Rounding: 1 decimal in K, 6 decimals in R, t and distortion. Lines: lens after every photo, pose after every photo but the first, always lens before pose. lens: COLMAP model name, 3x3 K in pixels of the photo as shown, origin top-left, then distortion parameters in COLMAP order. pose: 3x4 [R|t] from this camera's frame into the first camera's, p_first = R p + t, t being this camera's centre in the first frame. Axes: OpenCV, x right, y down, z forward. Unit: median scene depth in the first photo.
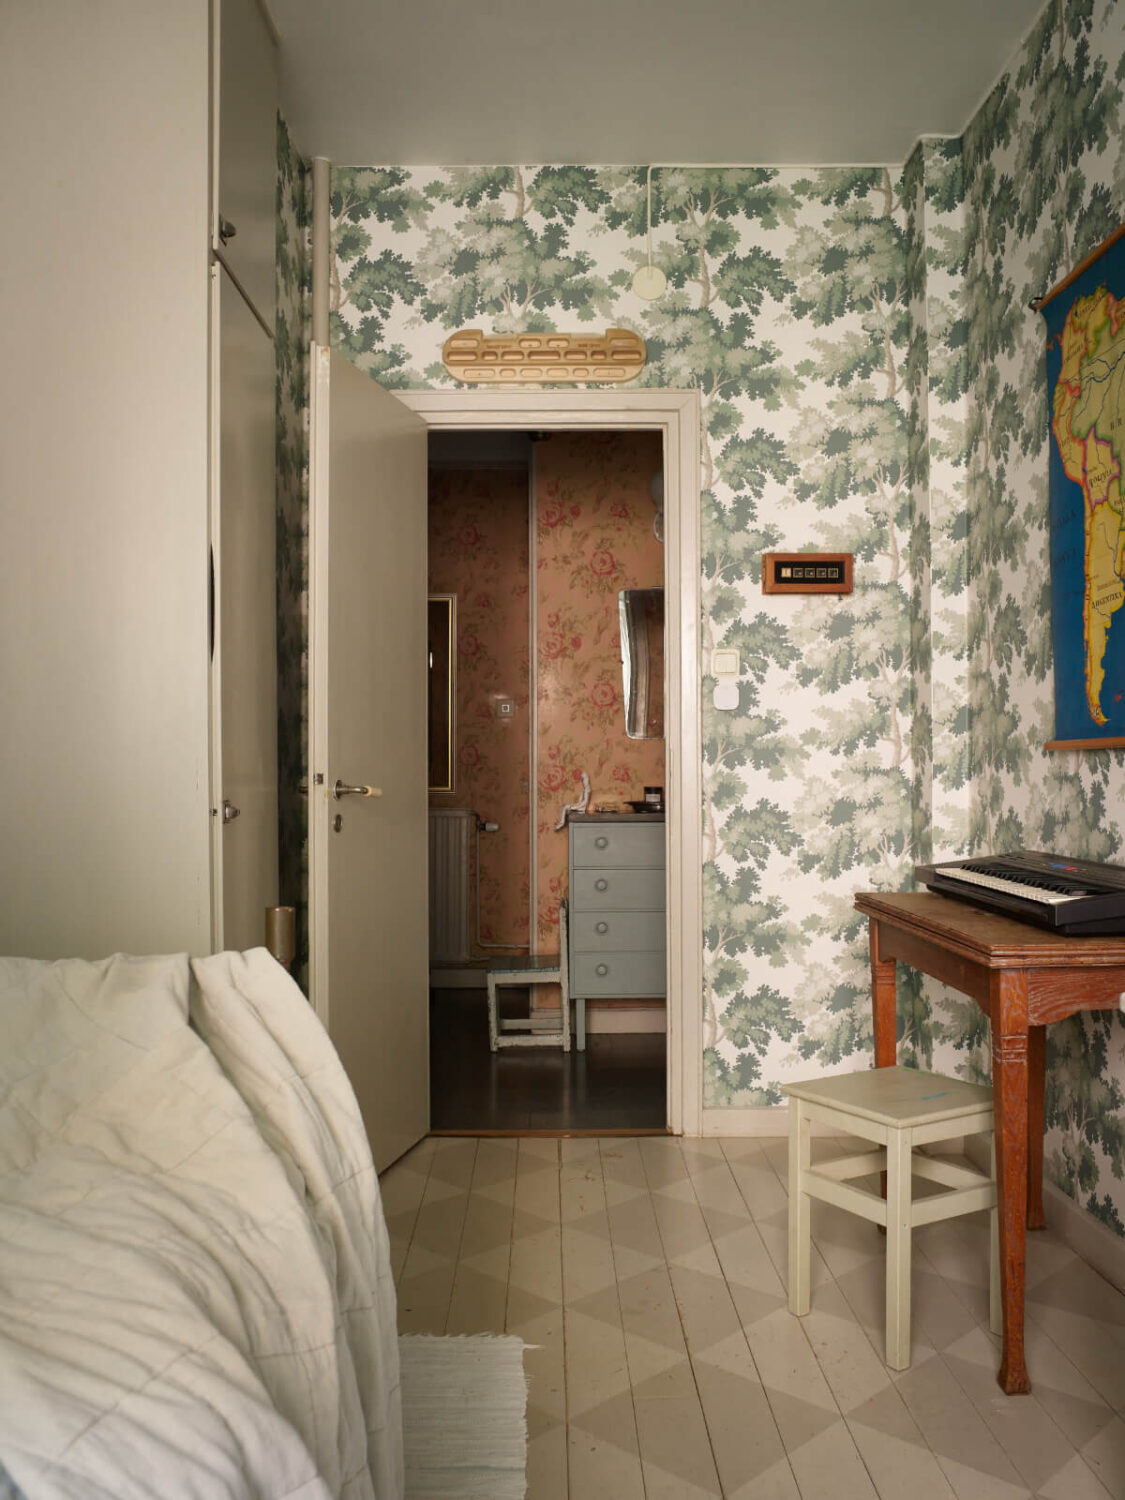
lens RADIAL K [[1300.8, 0, 562.5], [0, 1300.8, 750.0], [0, 0, 1]] dist [-0.082047, 0.076062]
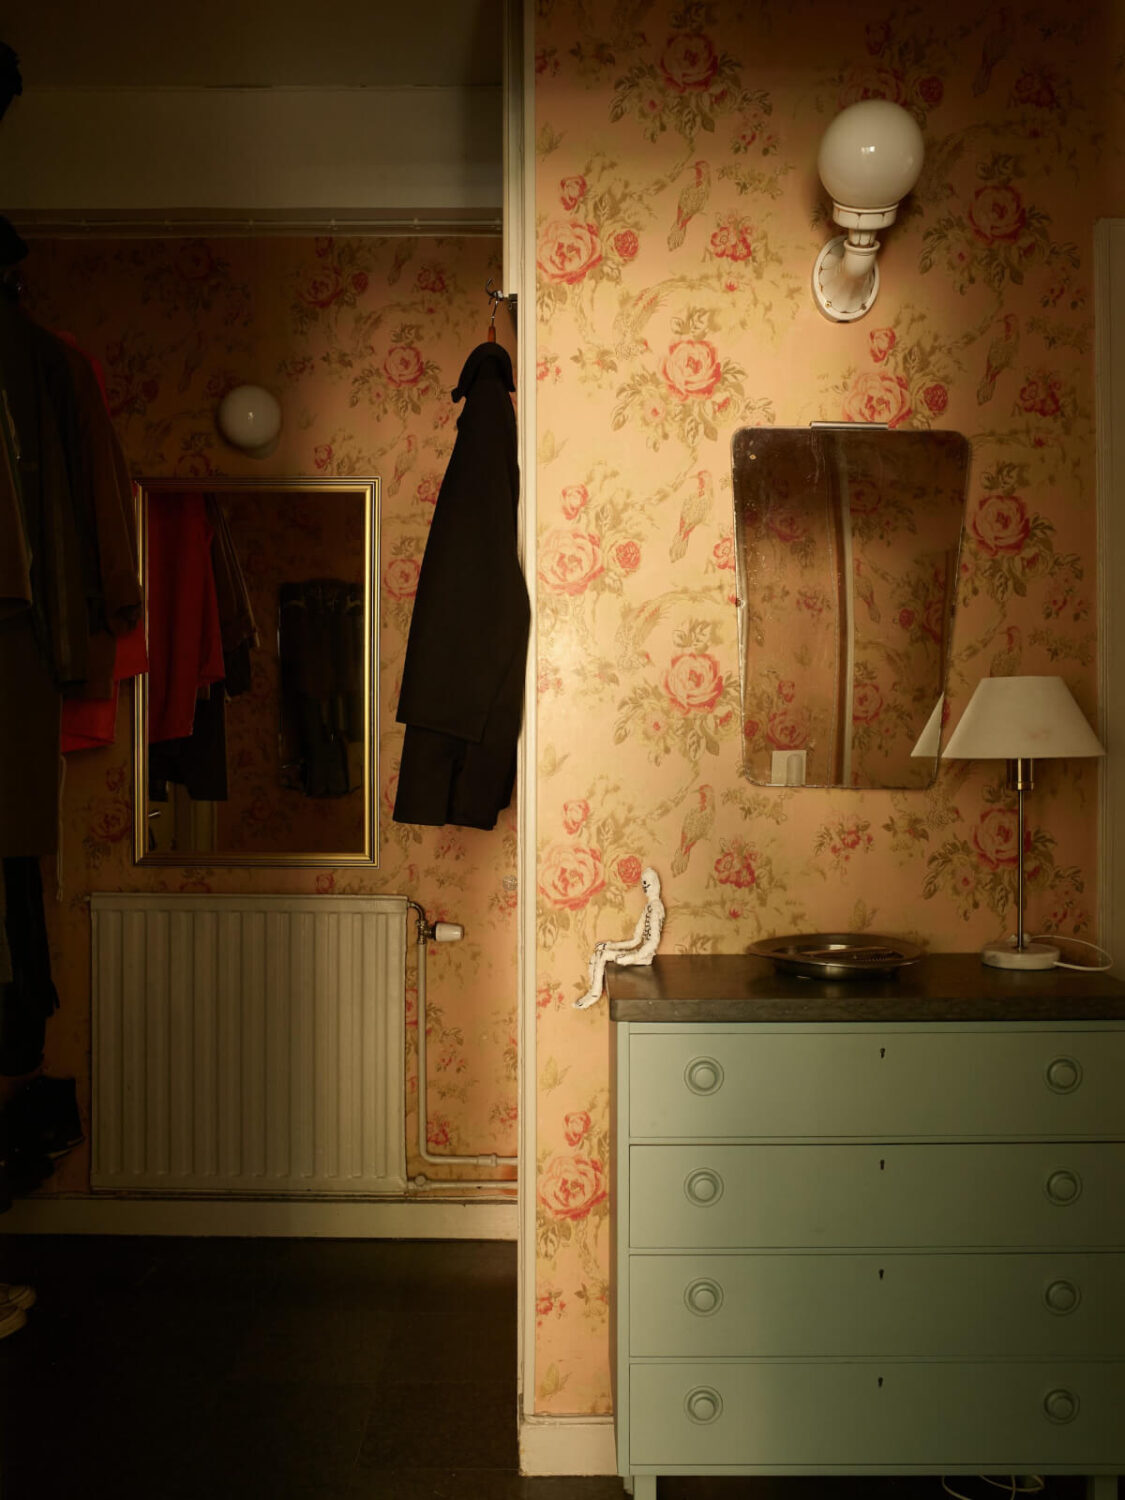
lens RADIAL K [[1329.1, 0, 562.5], [0, 1329.1, 750.0], [0, 0, 1]] dist [-0.095249, 0.109249]
pose [[0.999995, 0.002493, -0.001720, -0.009967], [-0.002454, 0.999746, 0.022425, -0.029511], [0.001775, -0.022420, 0.999747, 0.569947]]
